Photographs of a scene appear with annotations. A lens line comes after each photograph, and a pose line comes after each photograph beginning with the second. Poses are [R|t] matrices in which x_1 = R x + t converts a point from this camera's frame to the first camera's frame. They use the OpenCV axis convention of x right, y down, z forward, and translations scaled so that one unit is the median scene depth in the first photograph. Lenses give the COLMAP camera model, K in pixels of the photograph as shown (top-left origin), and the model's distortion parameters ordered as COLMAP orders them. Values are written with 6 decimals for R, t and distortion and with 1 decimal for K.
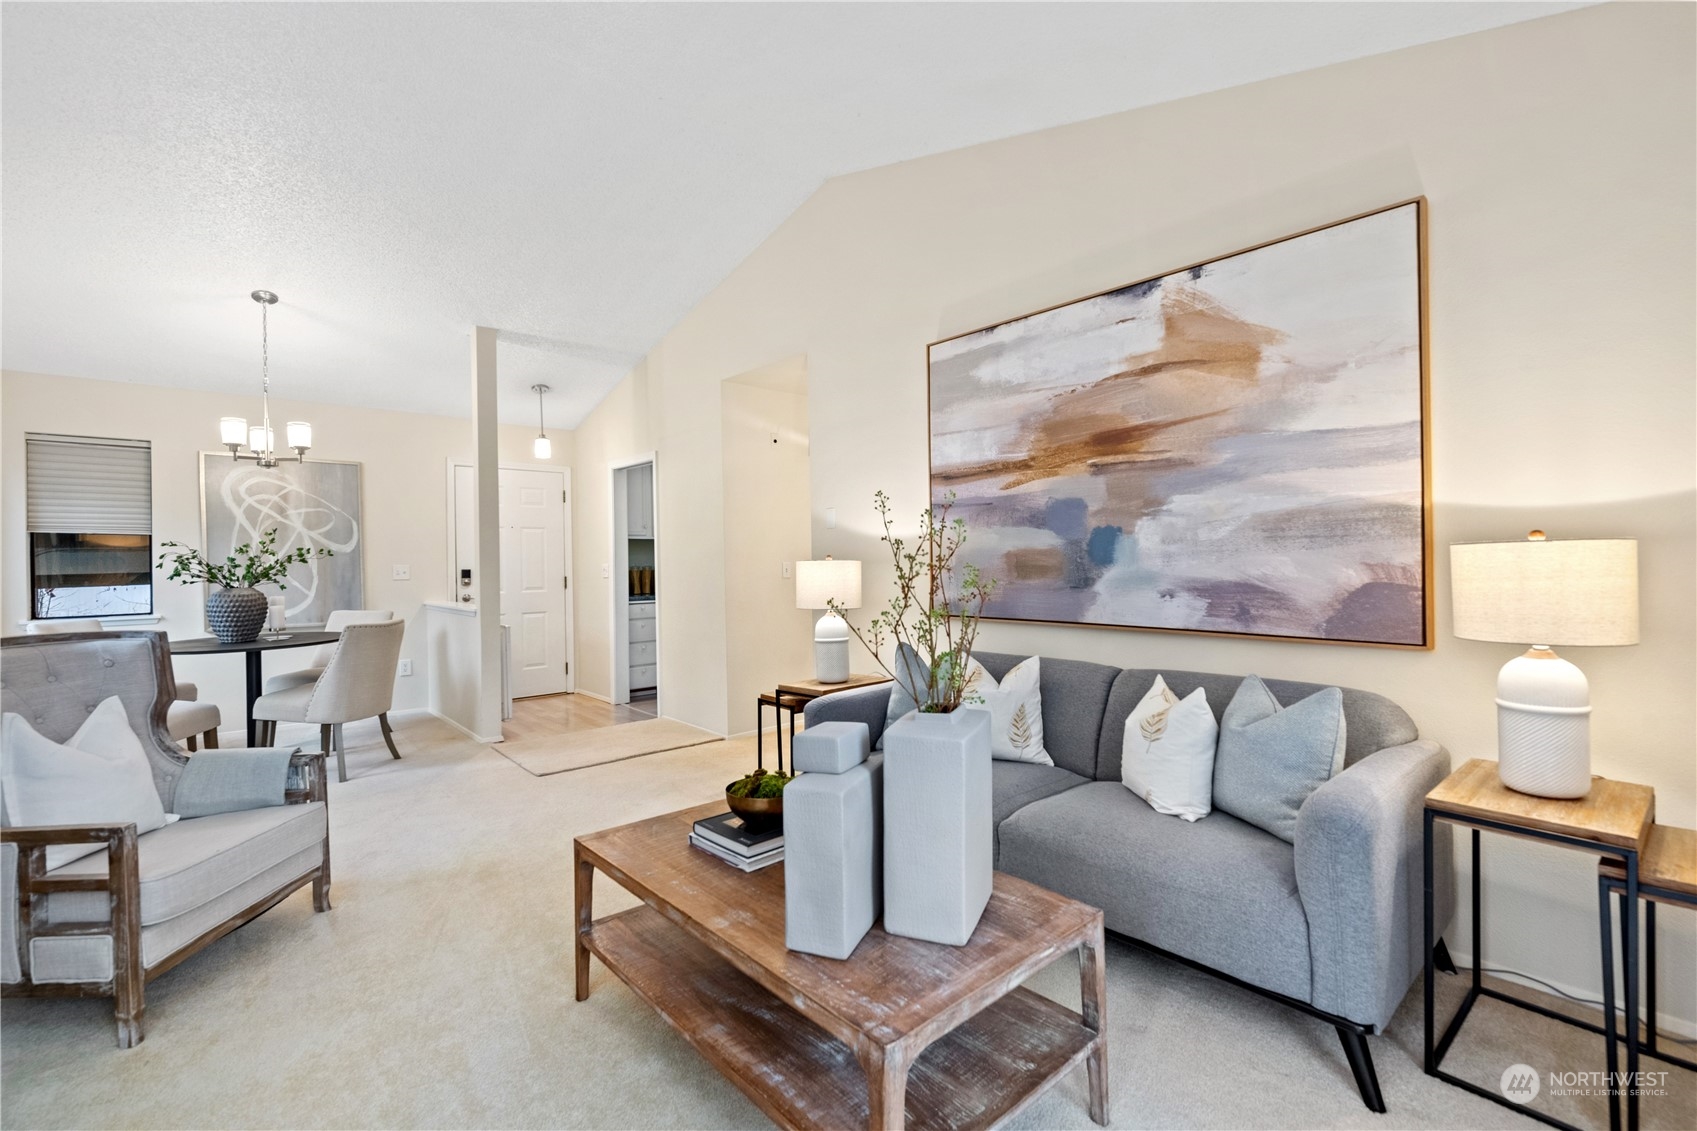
lens RADIAL K [[754.3, 0, 839.7], [0, 754.3, 563.5], [0, 0, 1]] dist [0.008738, 0.000342]
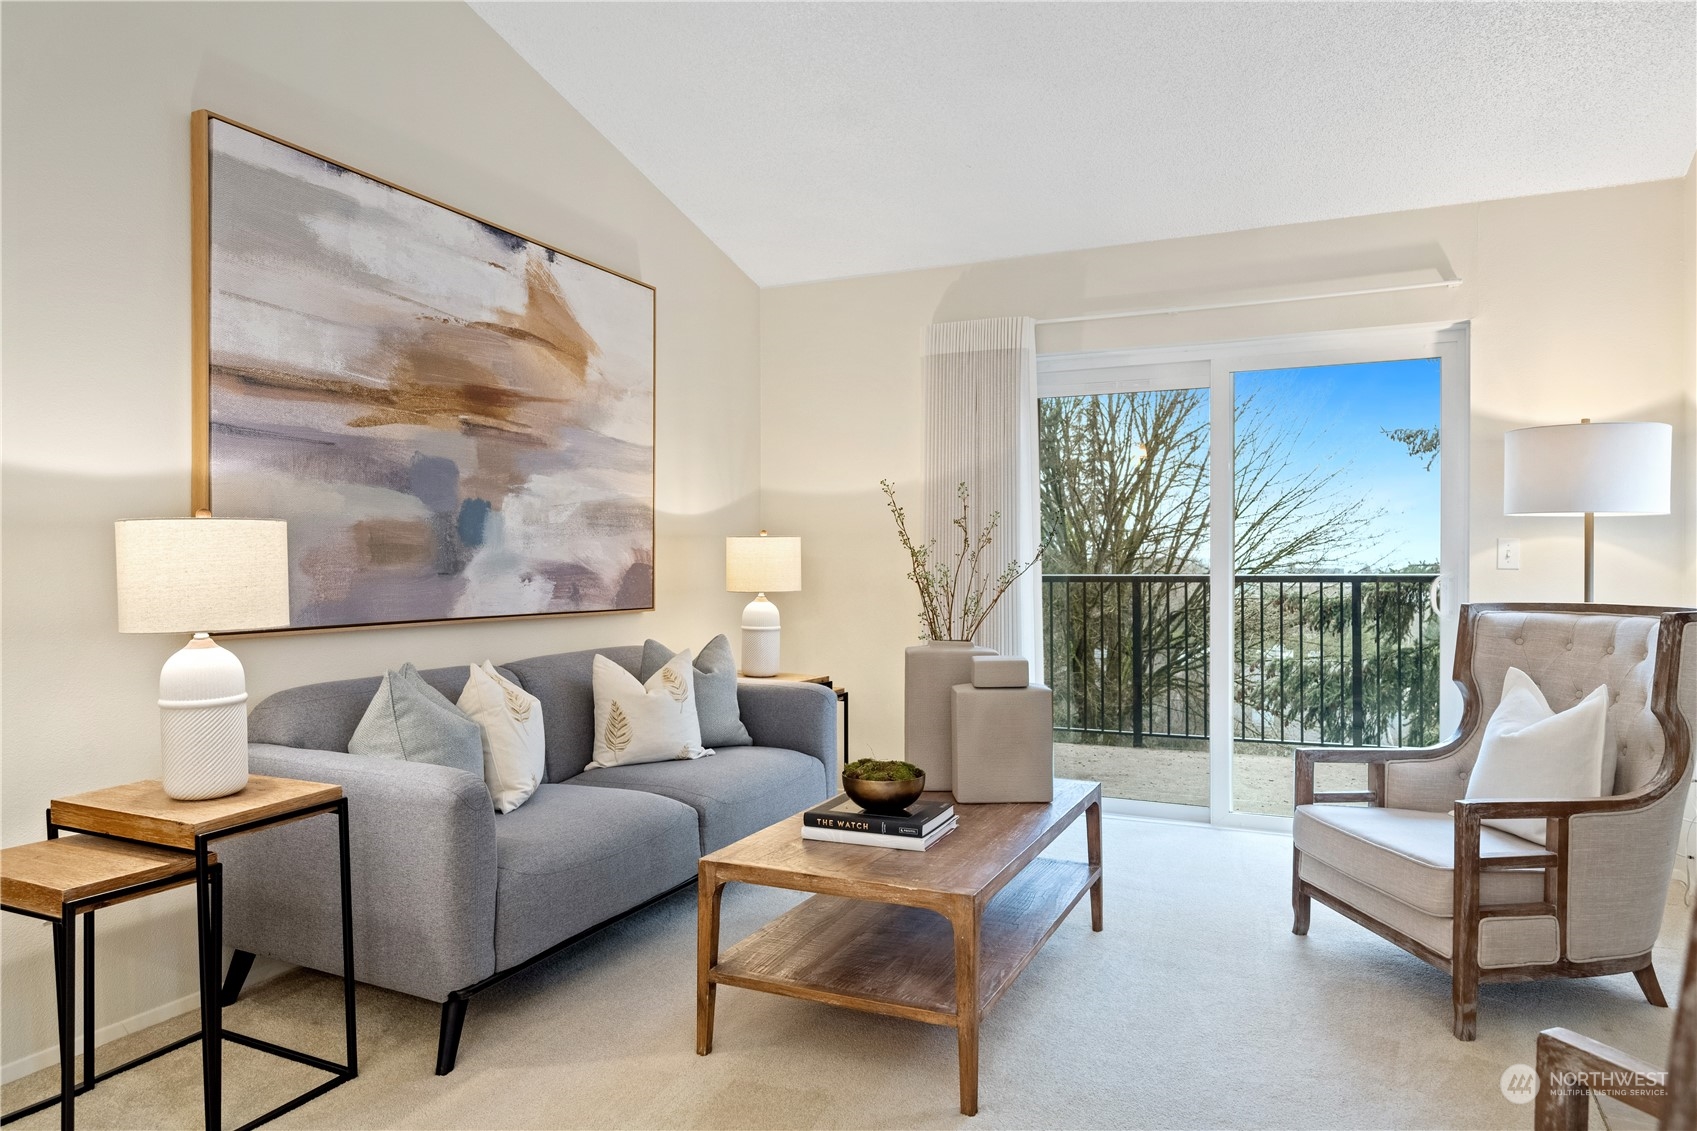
lens RADIAL K [[1093.5, 0, 841.1], [0, 1093.5, 571.1], [0, 0, 1]] dist [-0.006503, -0.002212]
pose [[-0.404468, 0.002451, 0.914549, -0.953092], [0.004425, 0.999990, -0.000723, 0.033969], [-0.914541, 0.003755, -0.404475, 1.171831]]
